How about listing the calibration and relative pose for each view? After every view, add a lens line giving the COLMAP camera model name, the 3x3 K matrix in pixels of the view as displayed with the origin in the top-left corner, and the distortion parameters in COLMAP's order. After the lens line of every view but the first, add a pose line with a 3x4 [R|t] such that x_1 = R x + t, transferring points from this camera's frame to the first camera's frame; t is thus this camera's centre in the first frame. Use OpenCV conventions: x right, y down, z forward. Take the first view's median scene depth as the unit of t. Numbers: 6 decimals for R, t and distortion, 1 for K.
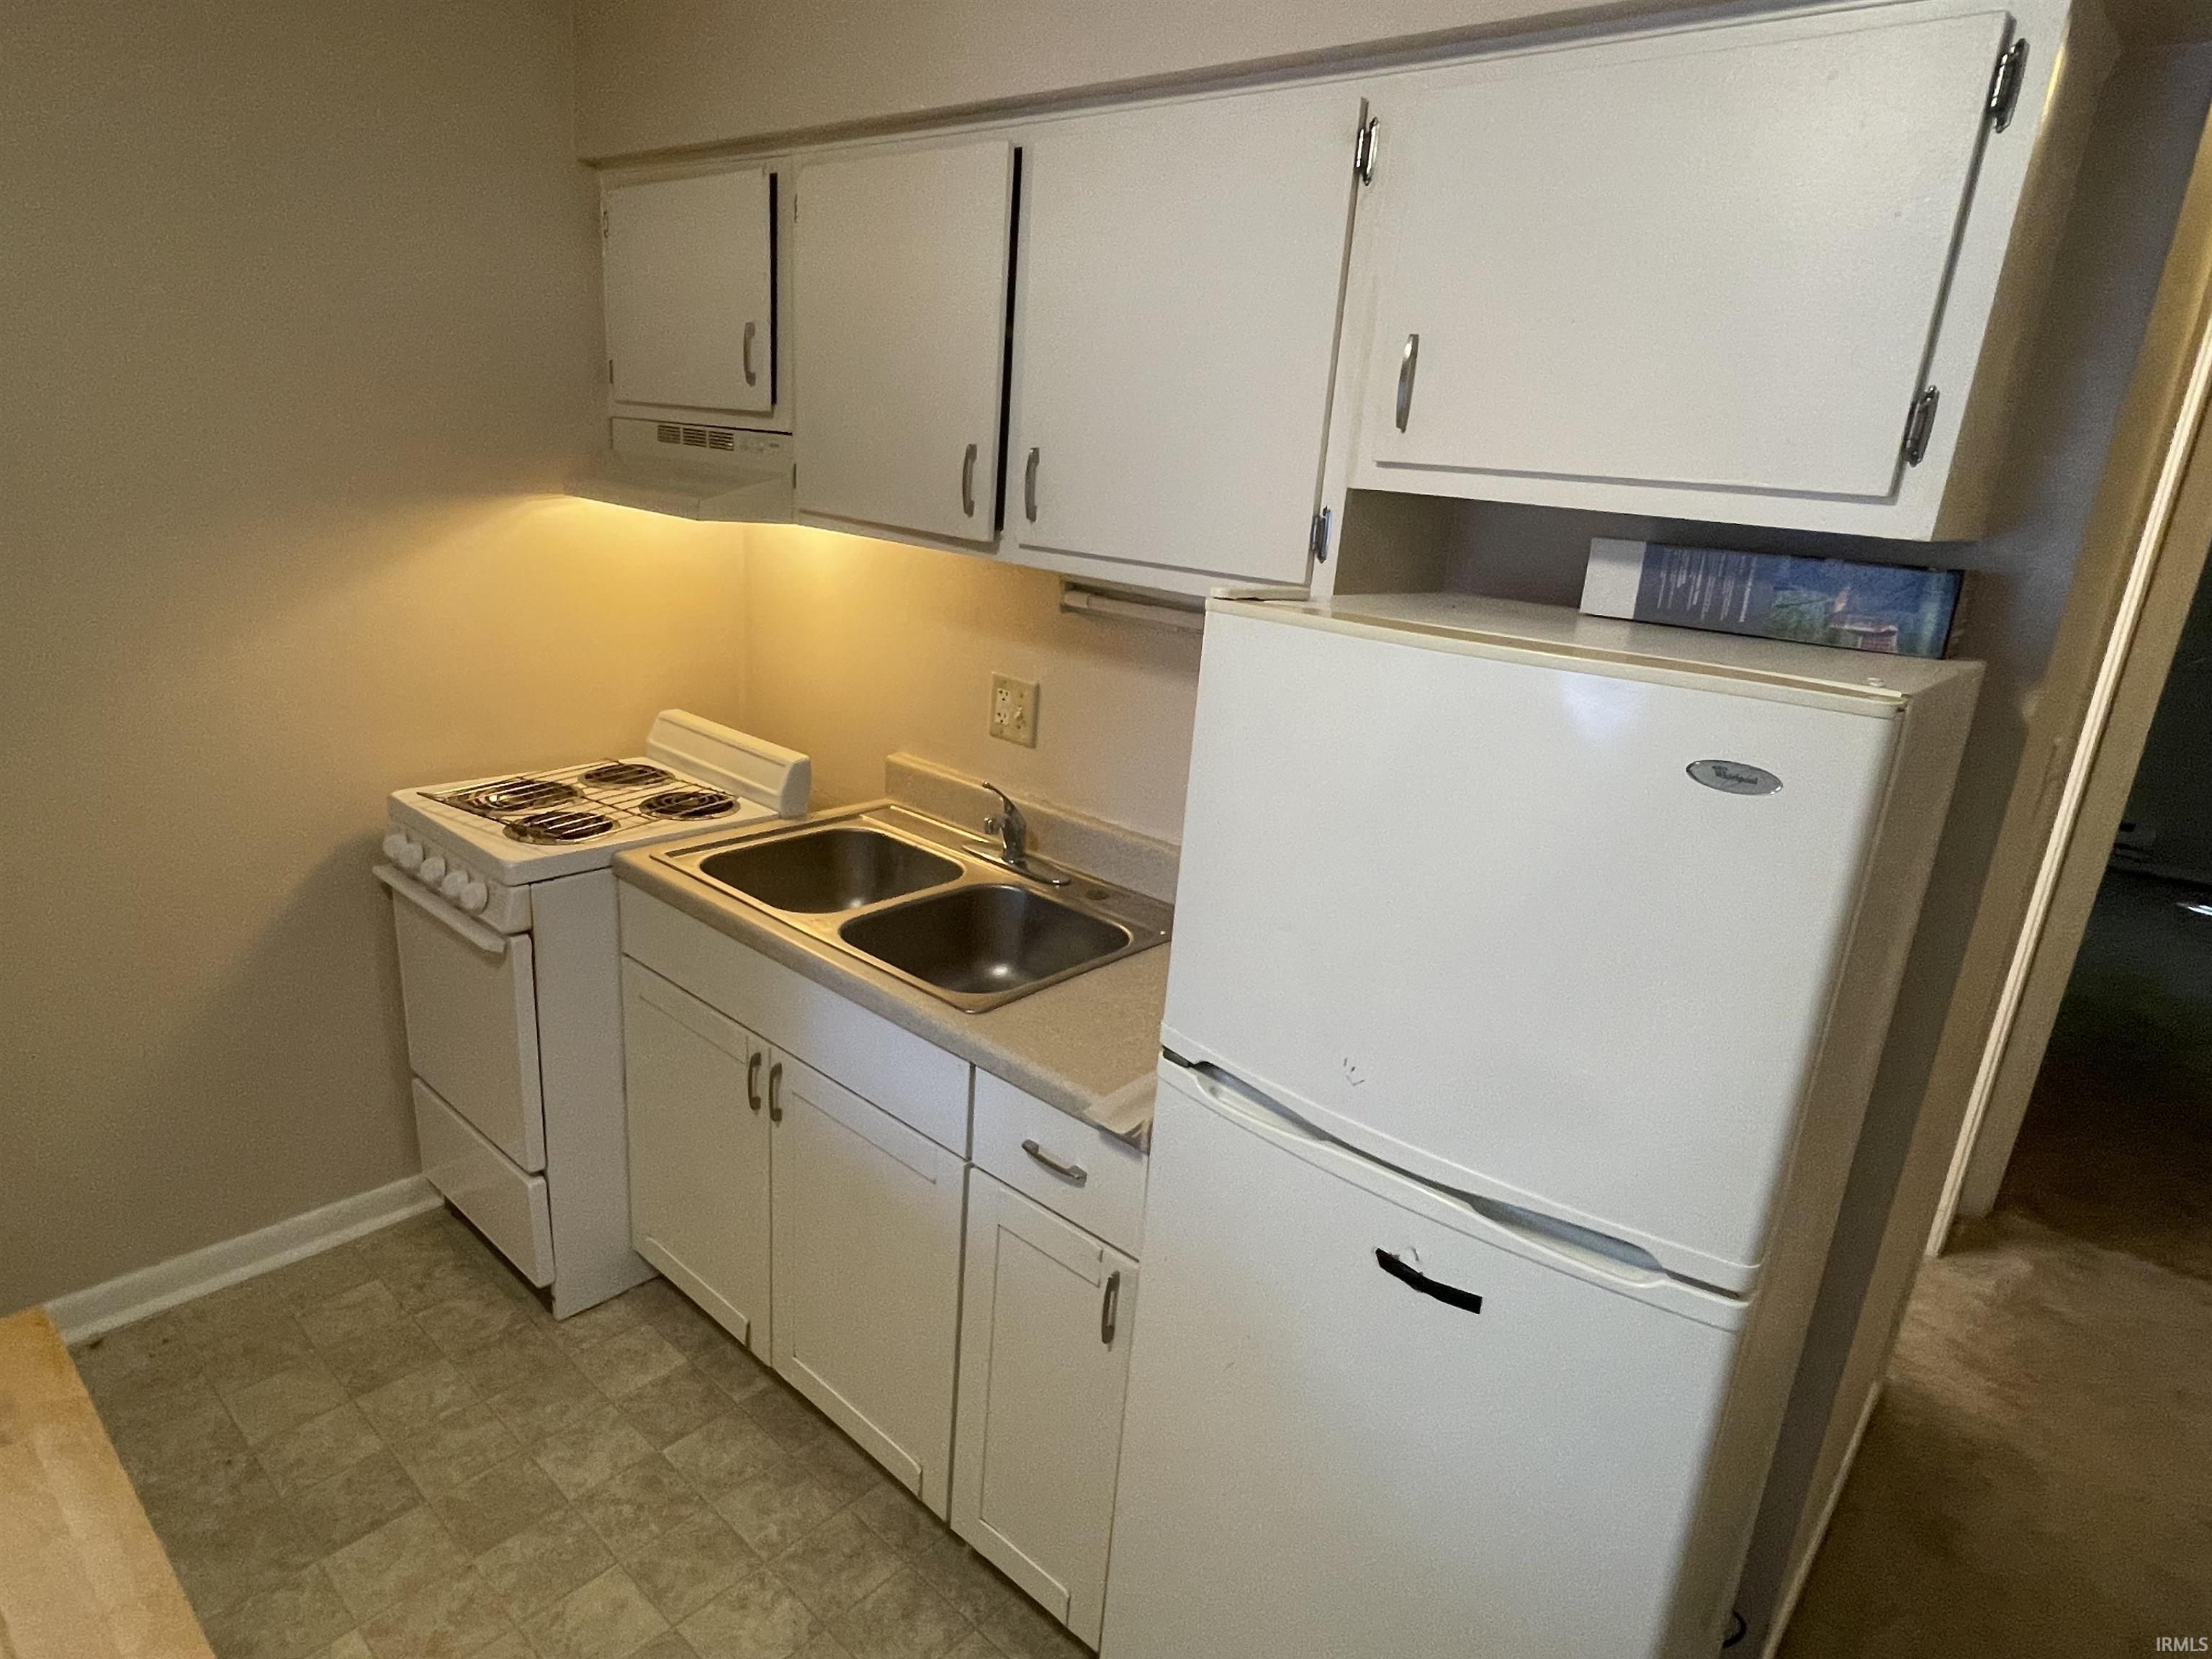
lens RADIAL K [[1246.7, 0, 1108.9], [0, 1246.7, 825.3], [0, 0, 1]] dist [0.001494, 0.001125]
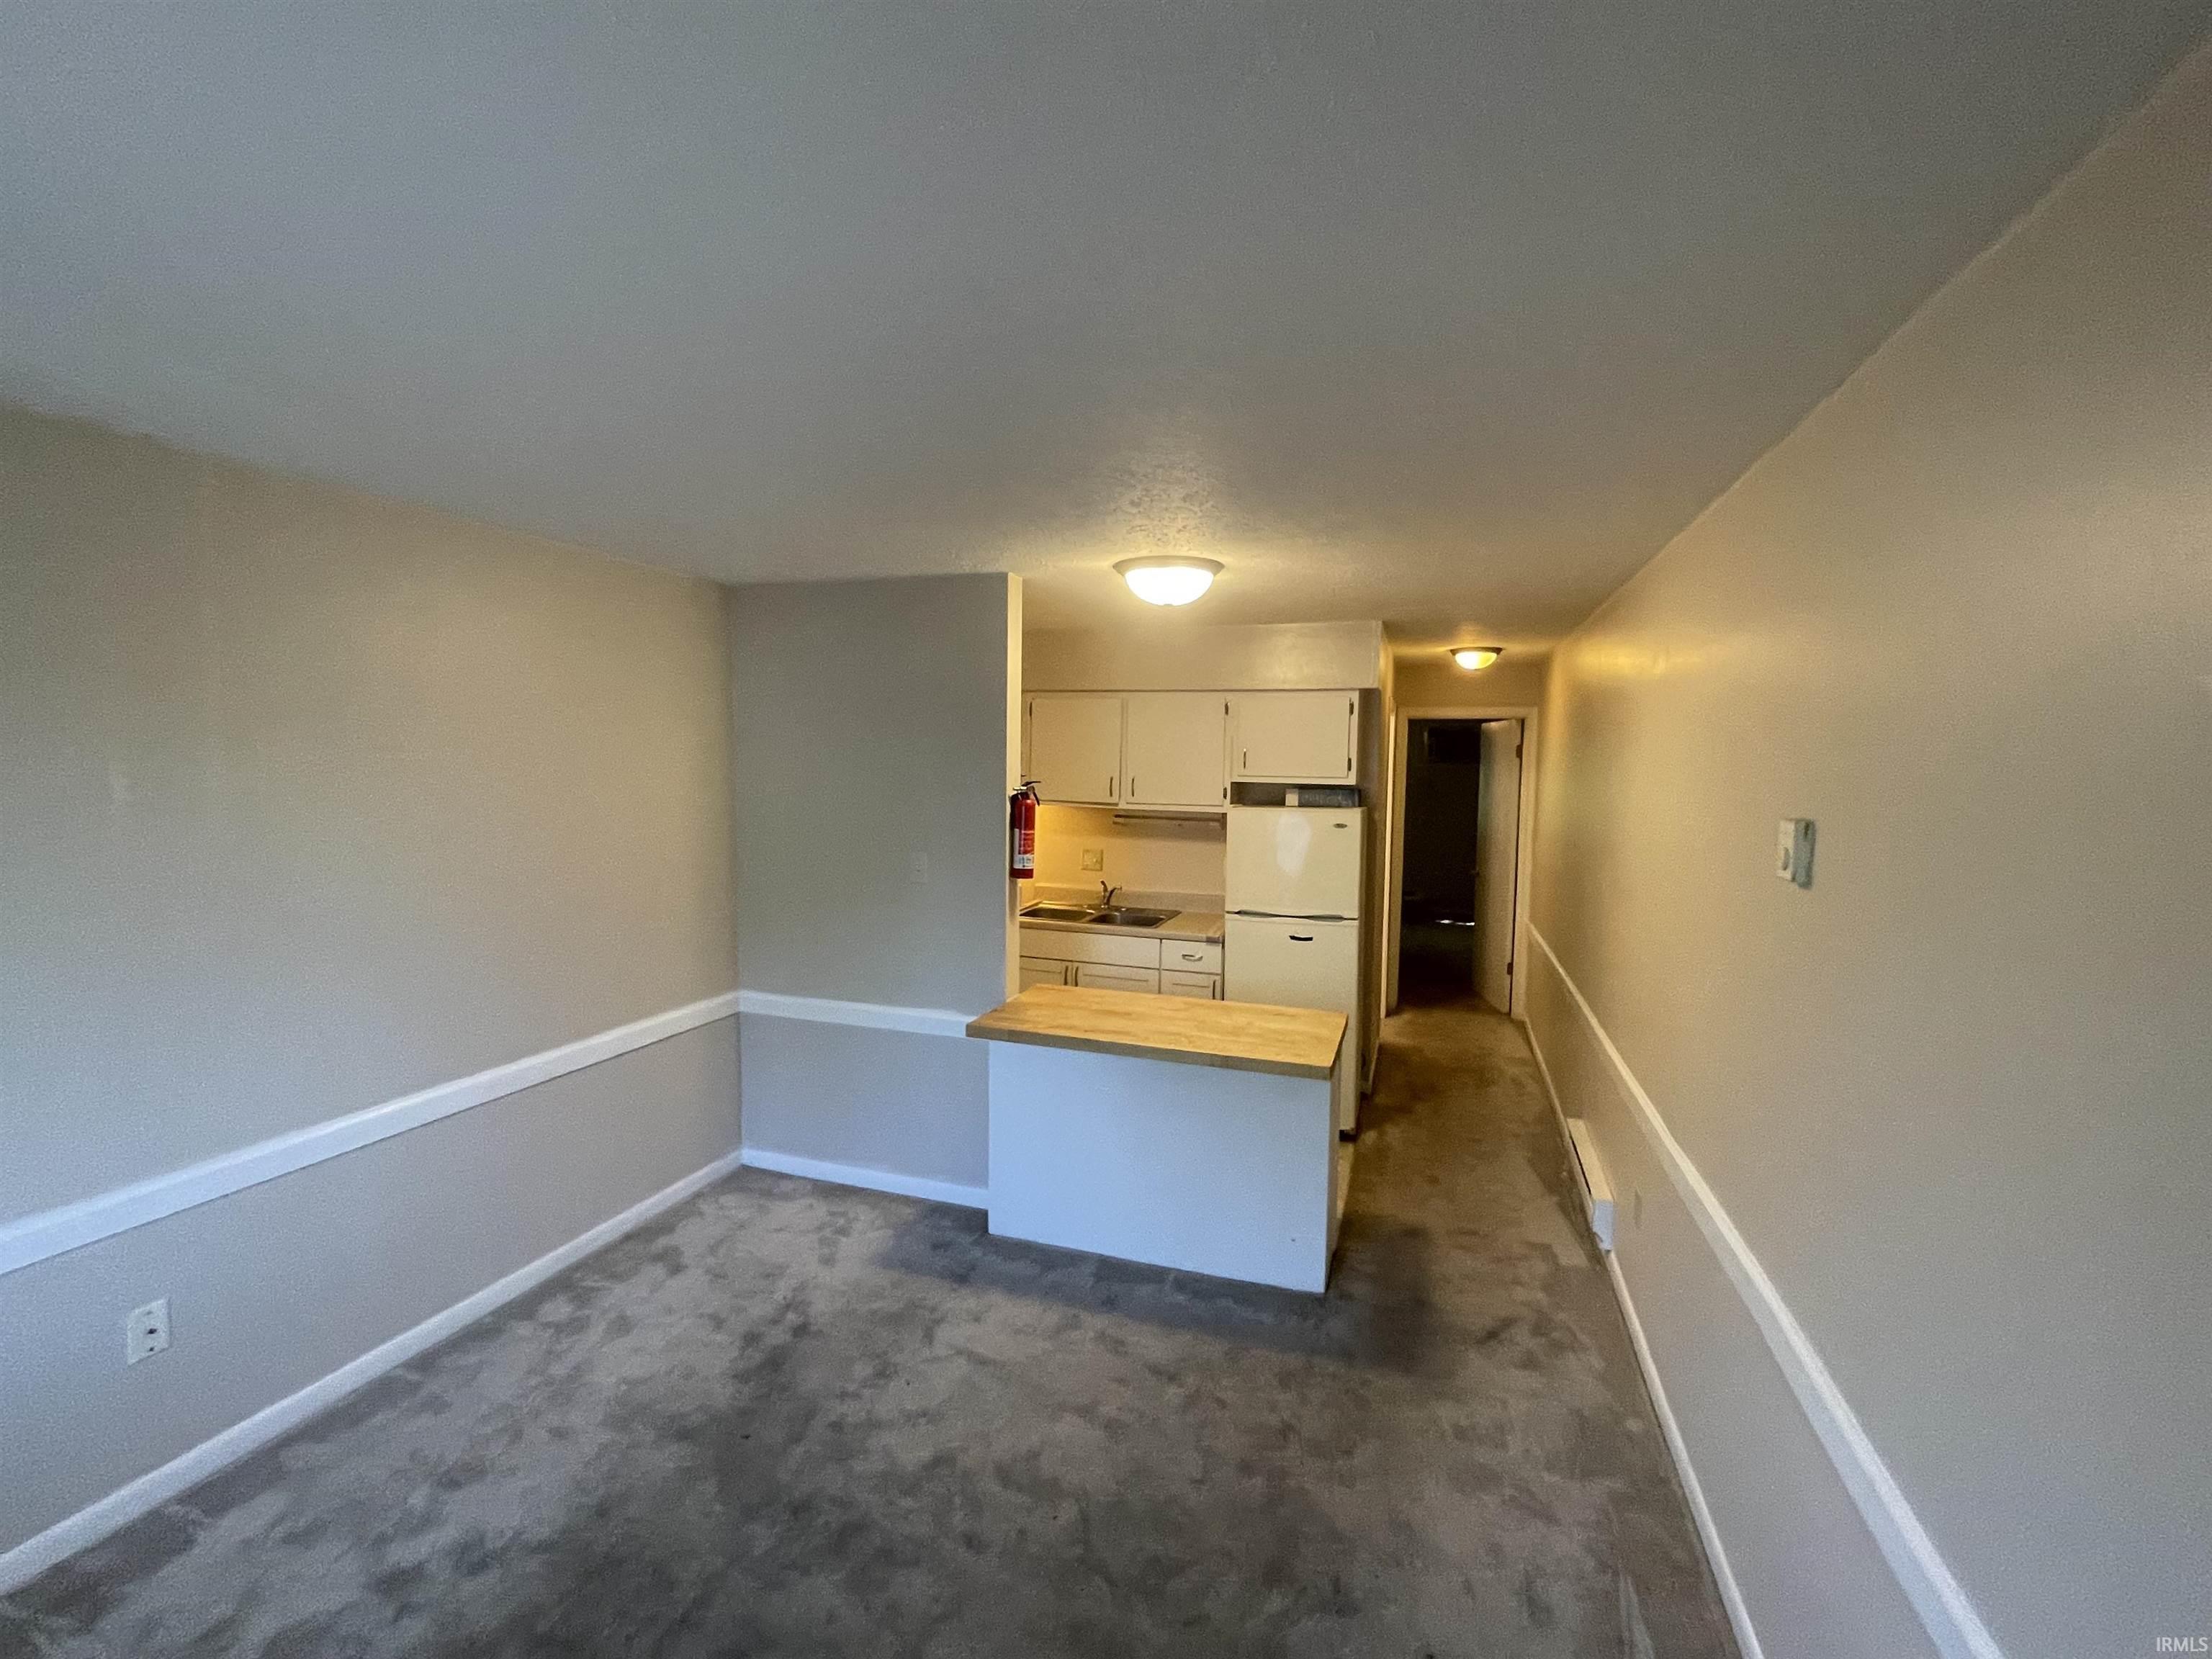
lens RADIAL K [[990.4, 0, 1106.0], [0, 990.4, 829.5], [0, 0, 1]] dist [0.000837, -0.000027]
pose [[0.919901, -0.091615, 0.381298, -1.507896], [0.164314, 0.972905, -0.162654, 0.364062], [-0.356066, 0.212278, 0.910030, -1.876042]]
